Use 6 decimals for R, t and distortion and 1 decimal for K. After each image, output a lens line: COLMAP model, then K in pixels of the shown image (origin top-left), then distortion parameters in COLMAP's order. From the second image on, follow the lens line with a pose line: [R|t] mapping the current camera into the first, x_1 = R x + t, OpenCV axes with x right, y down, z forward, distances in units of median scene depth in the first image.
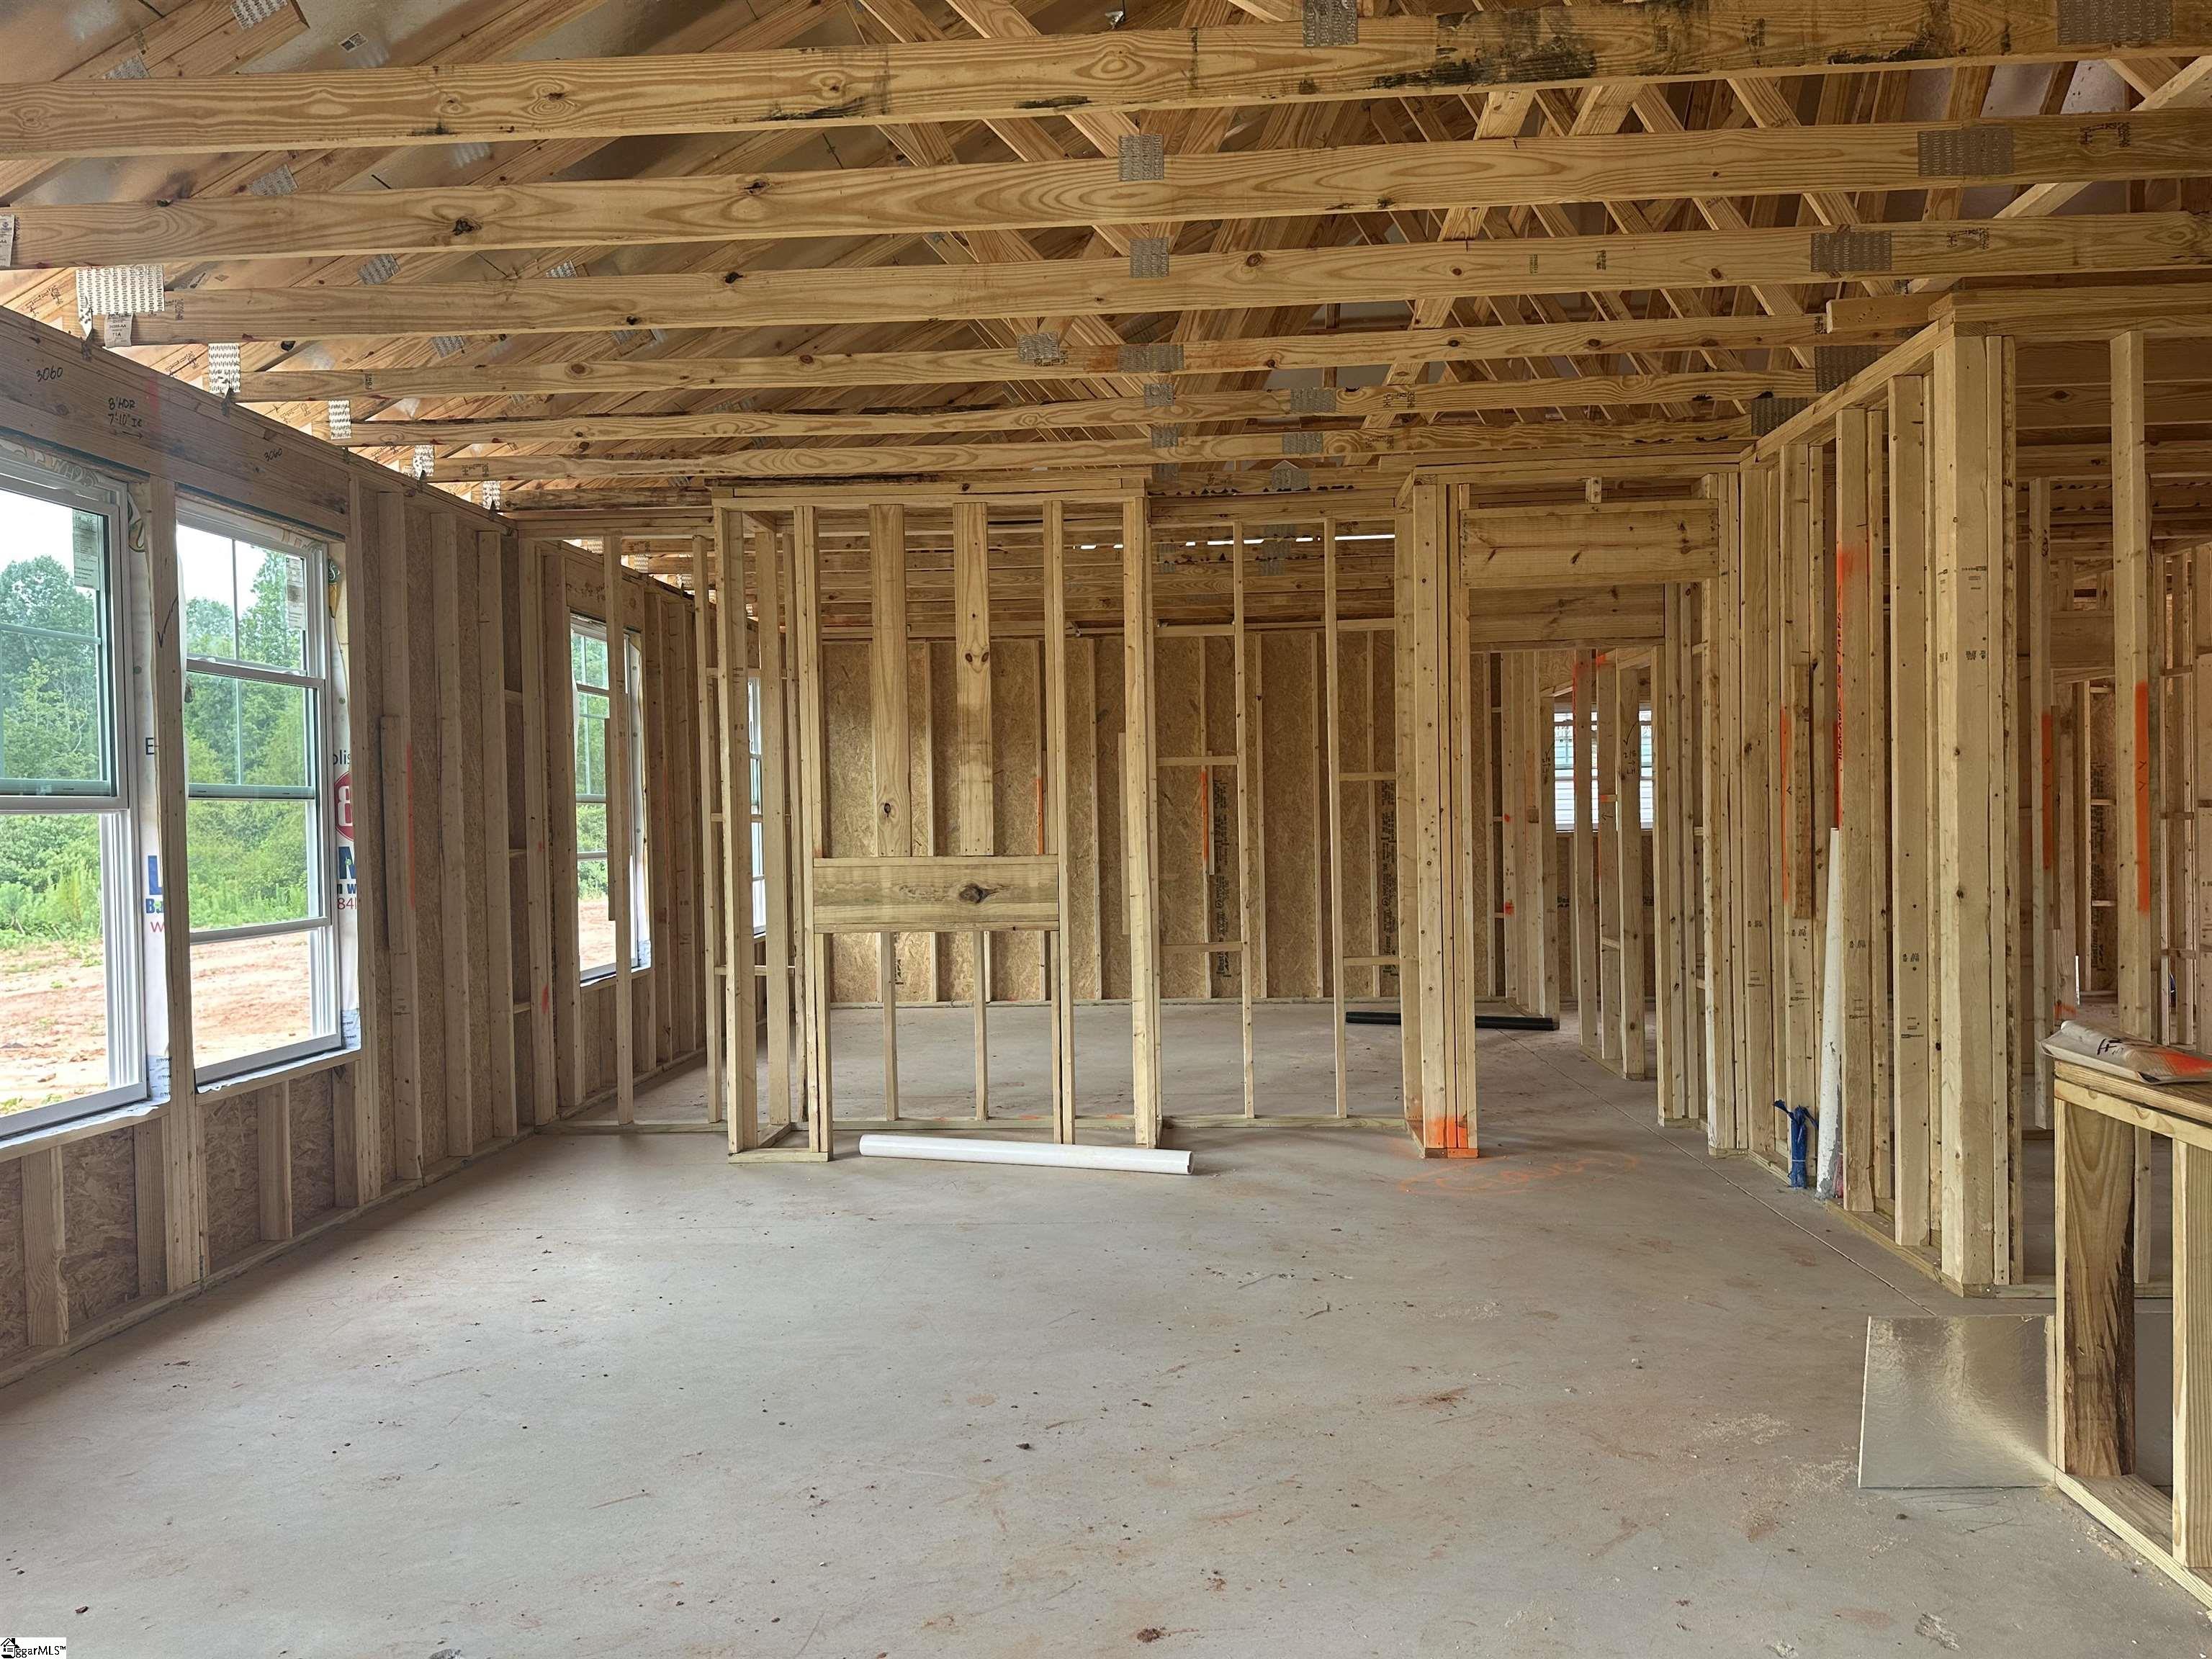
lens RADIAL K [[1534.1, 0, 1116.1], [0, 1534.1, 836.9], [0, 0, 1]] dist [0.081879, -0.101340]
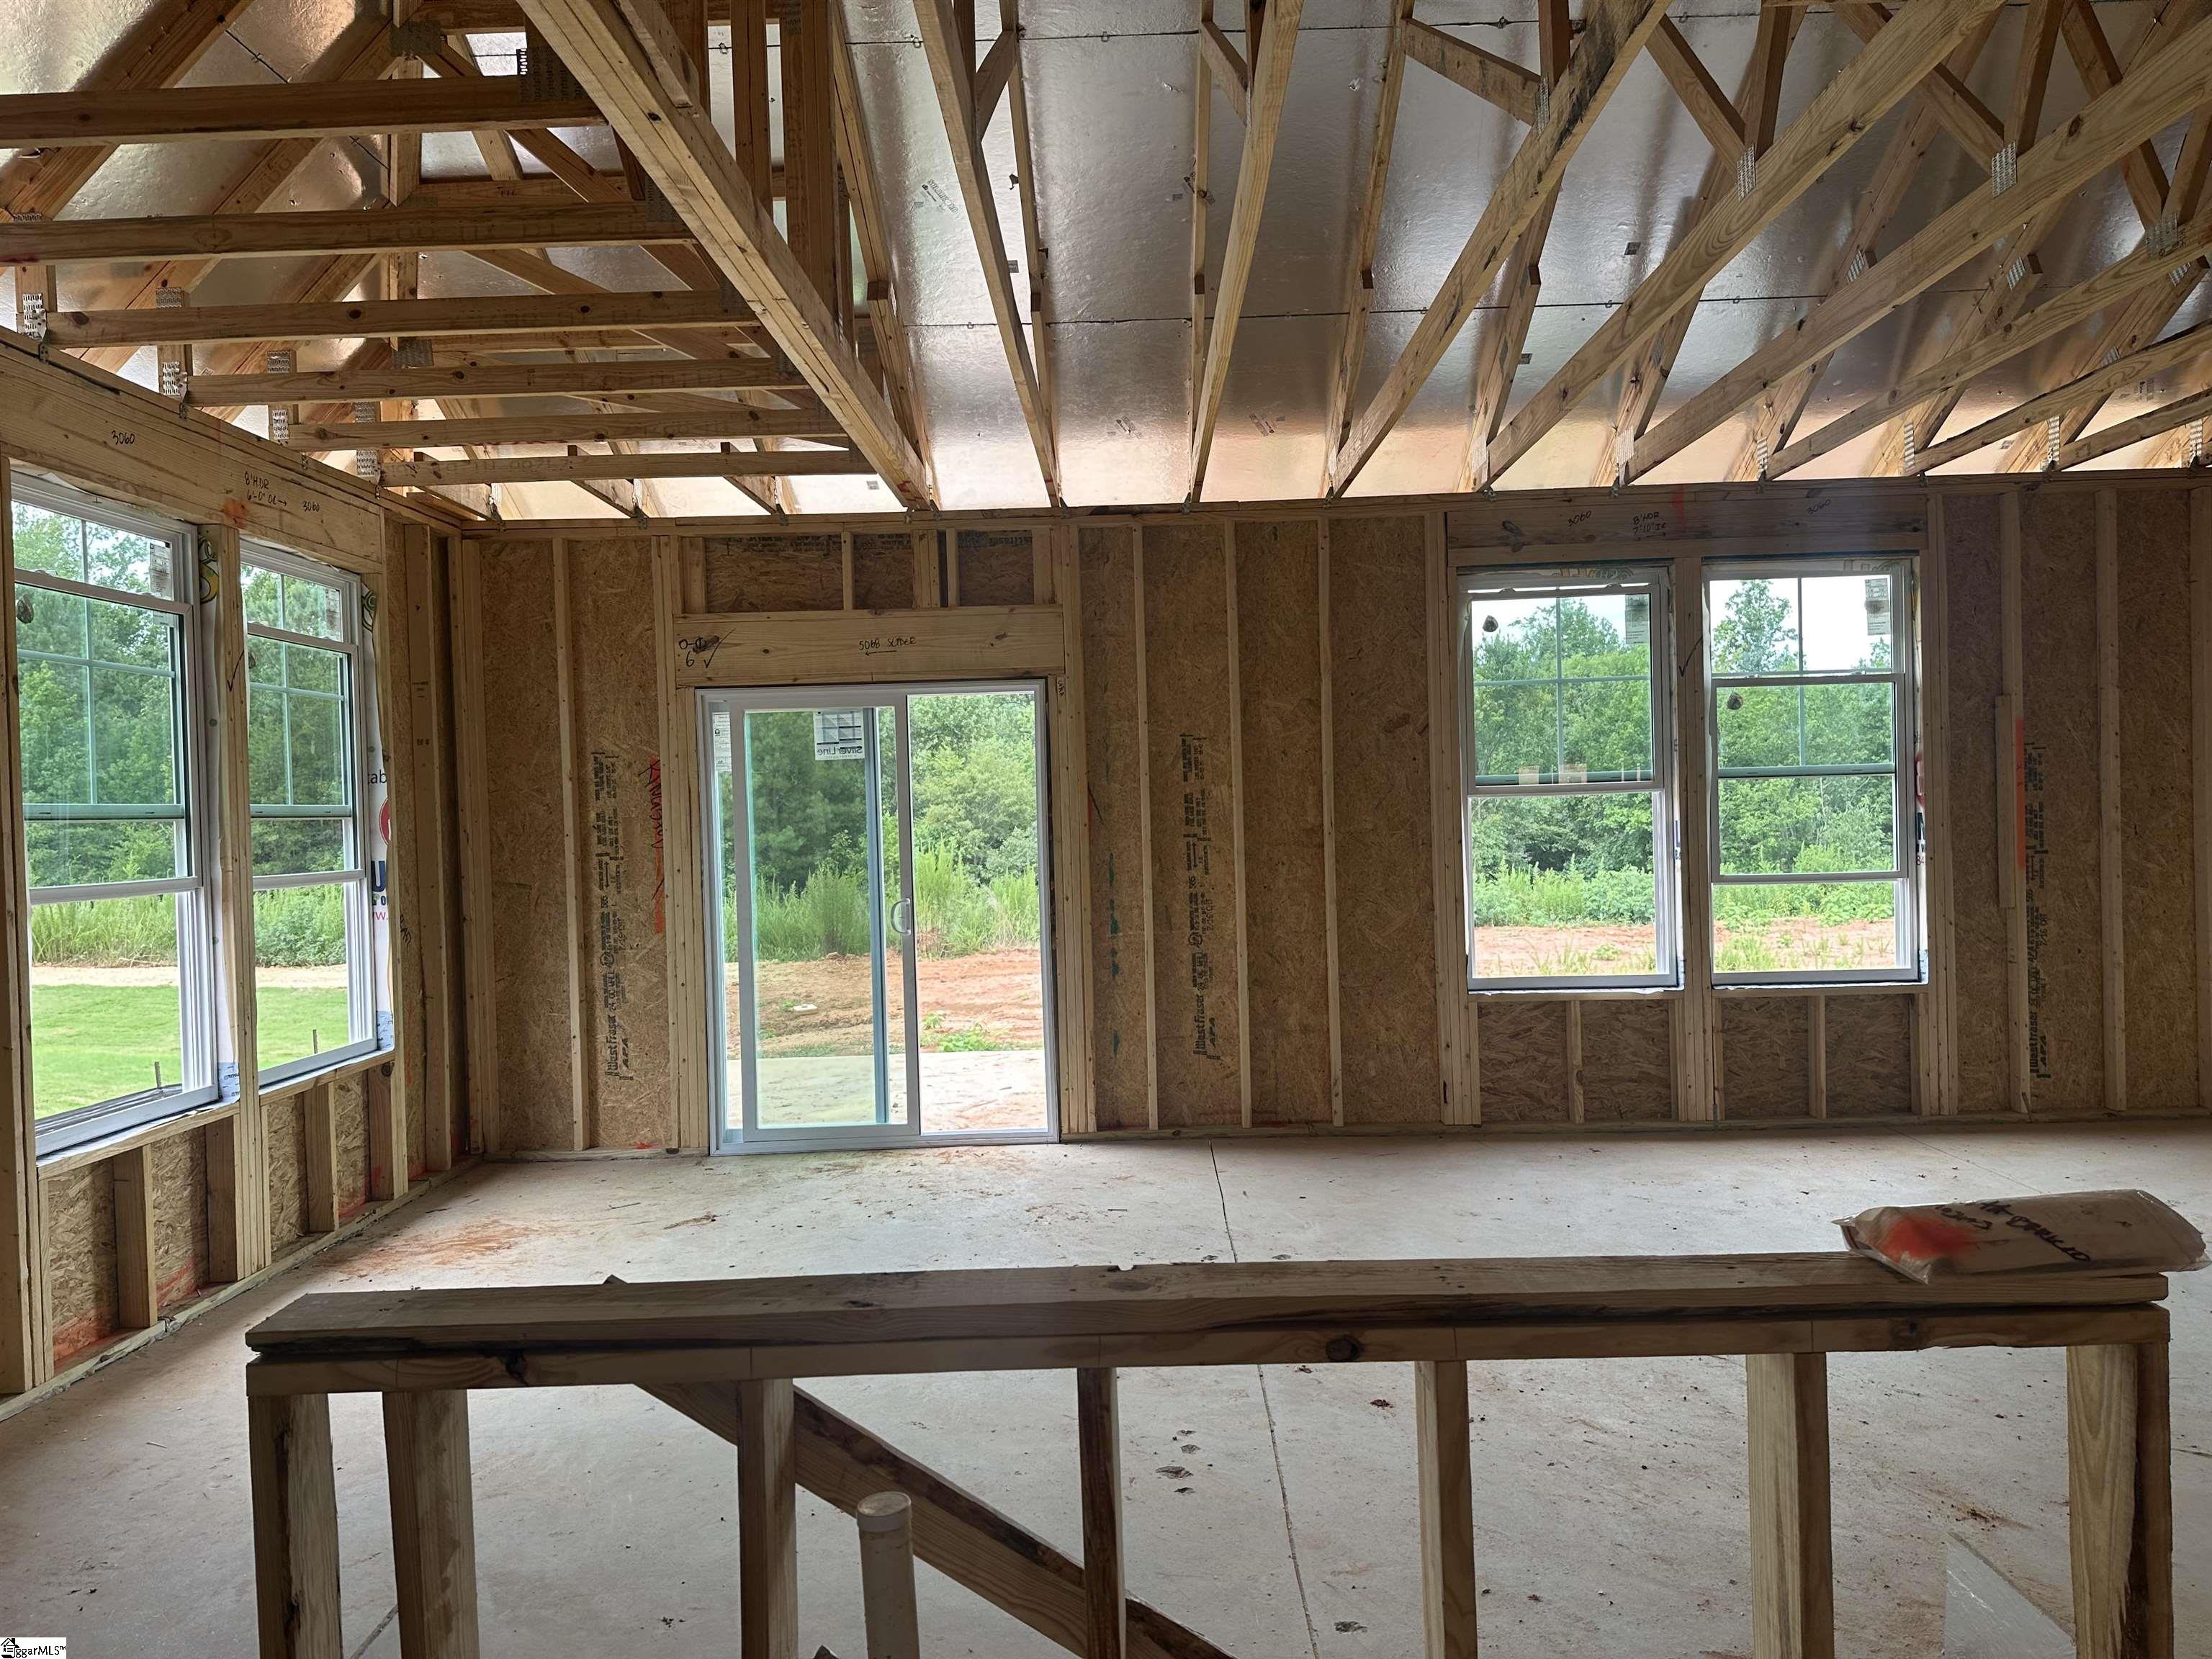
lens RADIAL K [[1534.1, 0, 1106.1], [0, 1534.1, 843.4], [0, 0, 1]] dist [0.081879, -0.101340]
pose [[0.039794, 0.035883, -0.998563, 0.783493], [0.013450, 0.999245, 0.036444, -0.026039], [0.999117, -0.014881, 0.039282, 0.394182]]
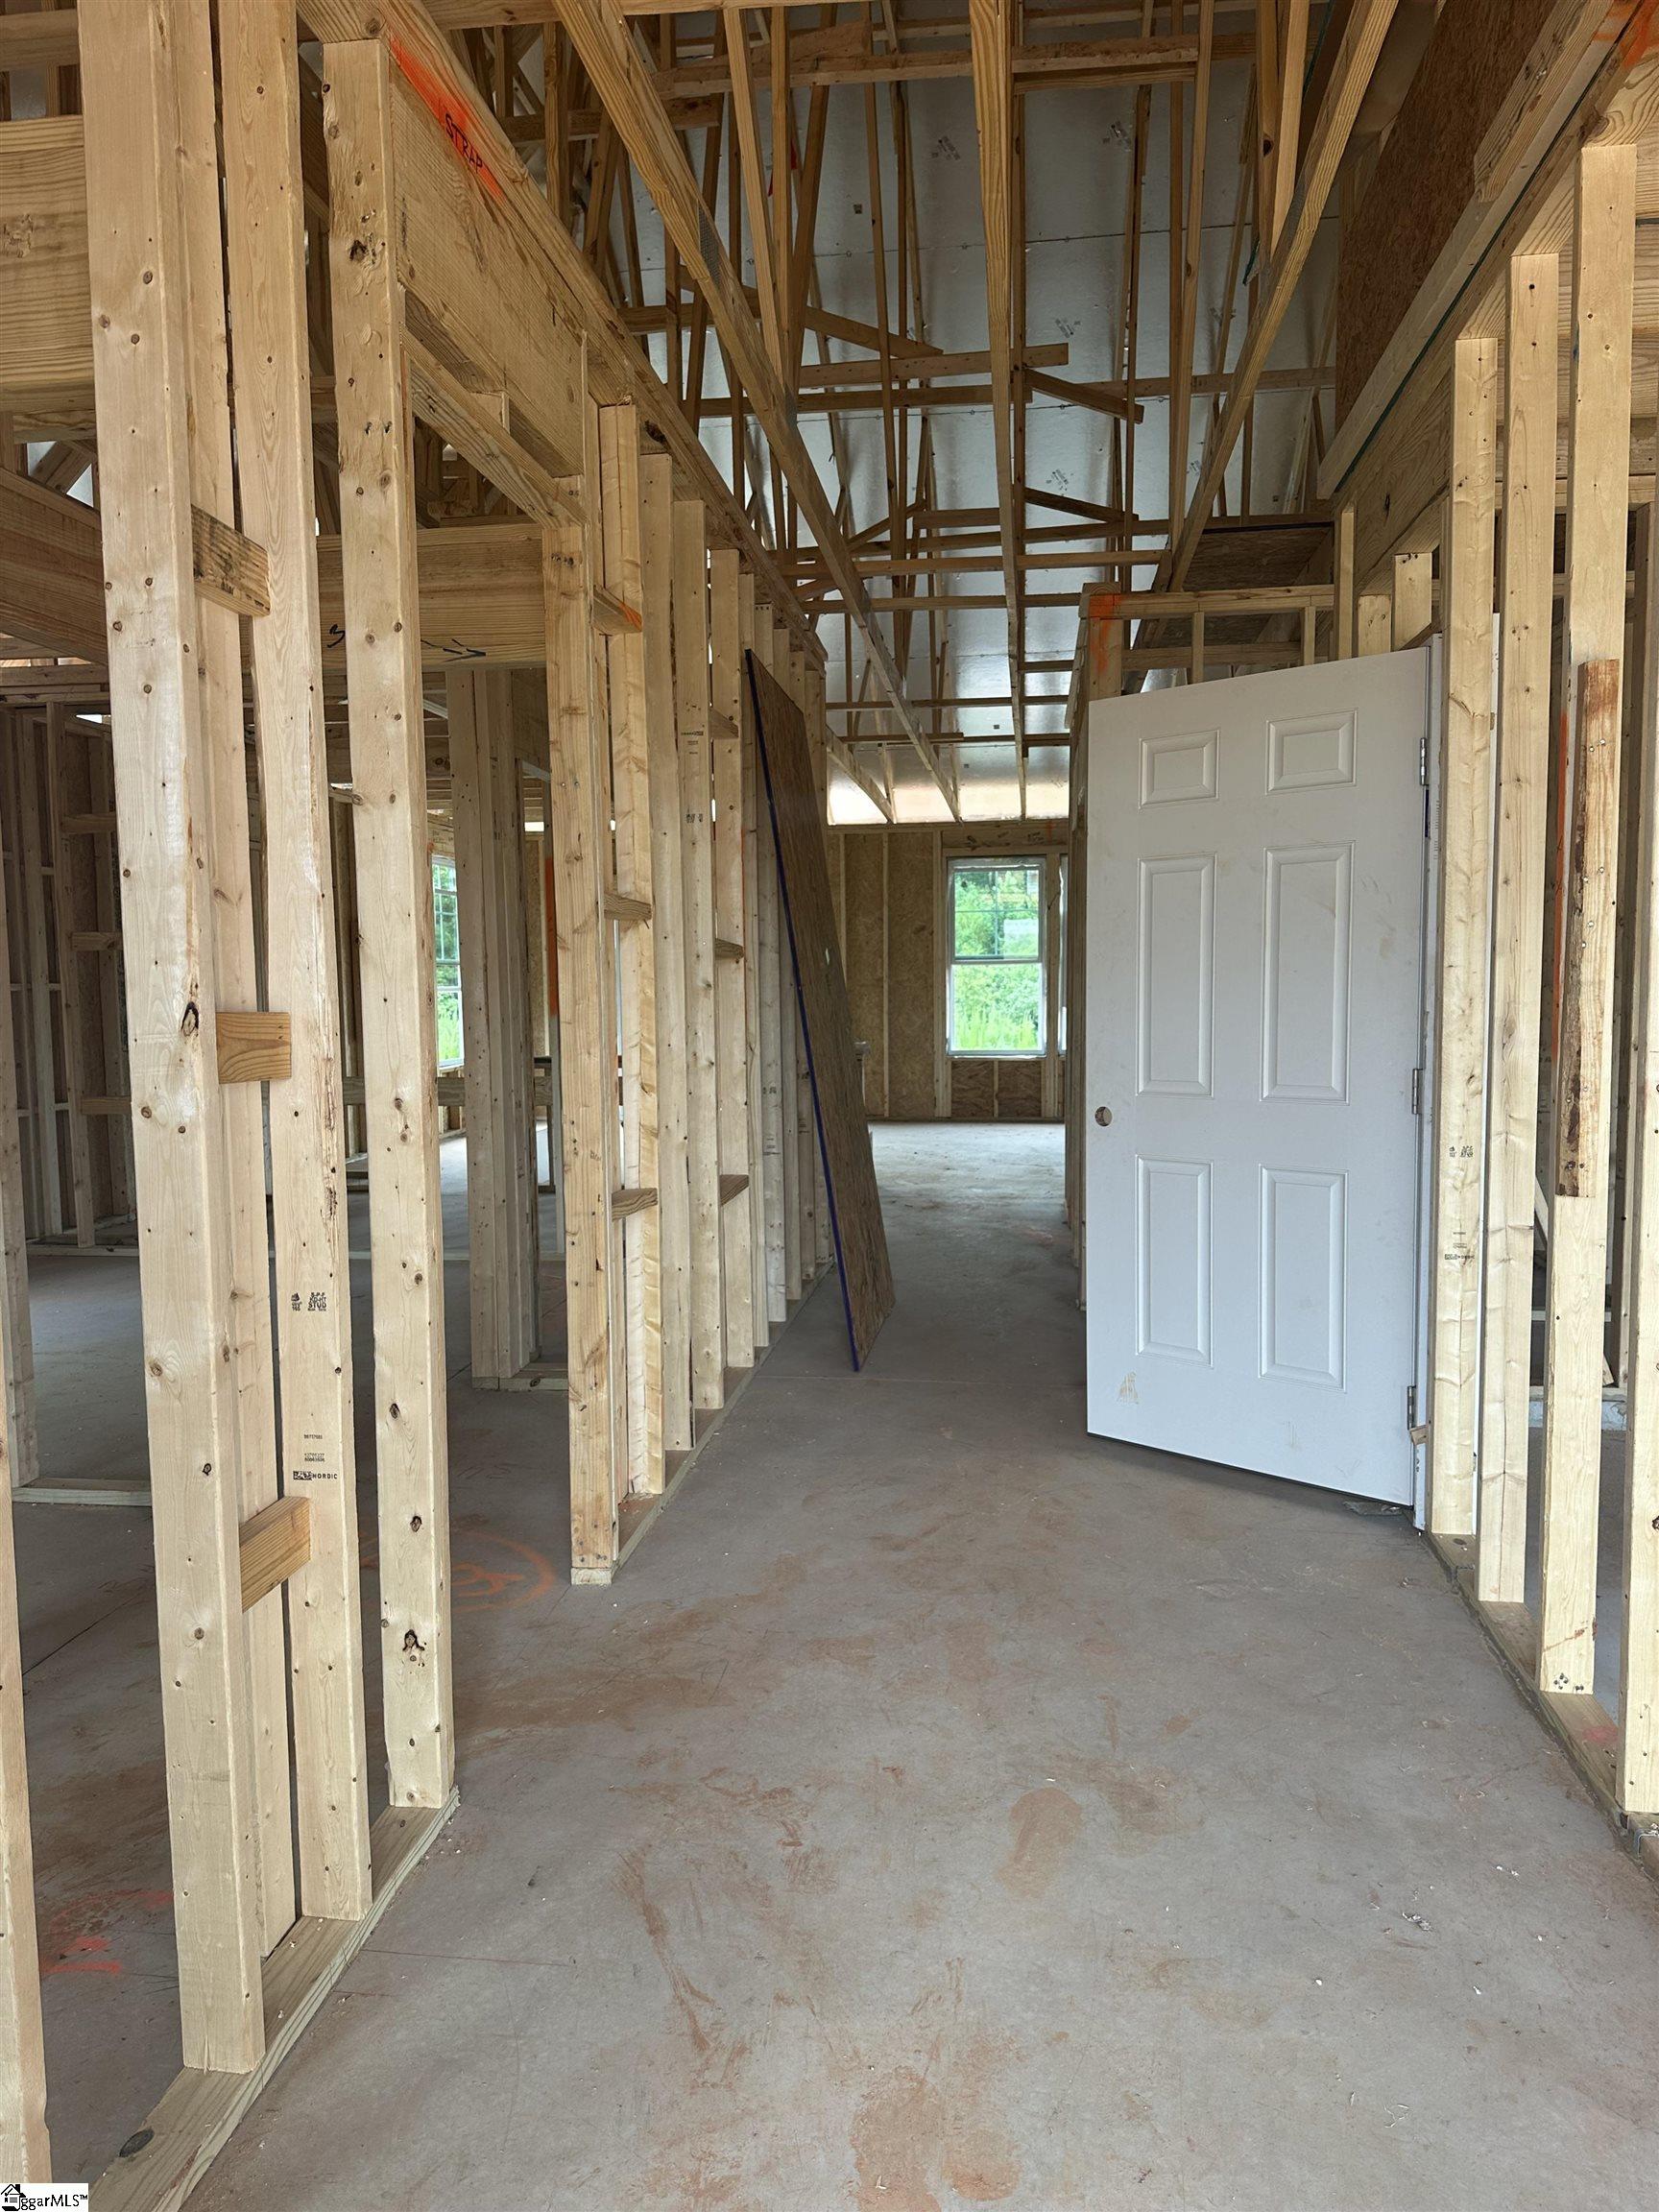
lens RADIAL K [[1534.1, 0, 830.6], [0, 1534.1, 1105.3], [0, 0, 1]] dist [0.081879, -0.101340]
pose [[-0.067047, 0.106634, -0.992035, 2.386857], [-0.000282, 0.994270, 0.106894, -0.060620], [0.997750, 0.007447, -0.066632, 0.744247]]
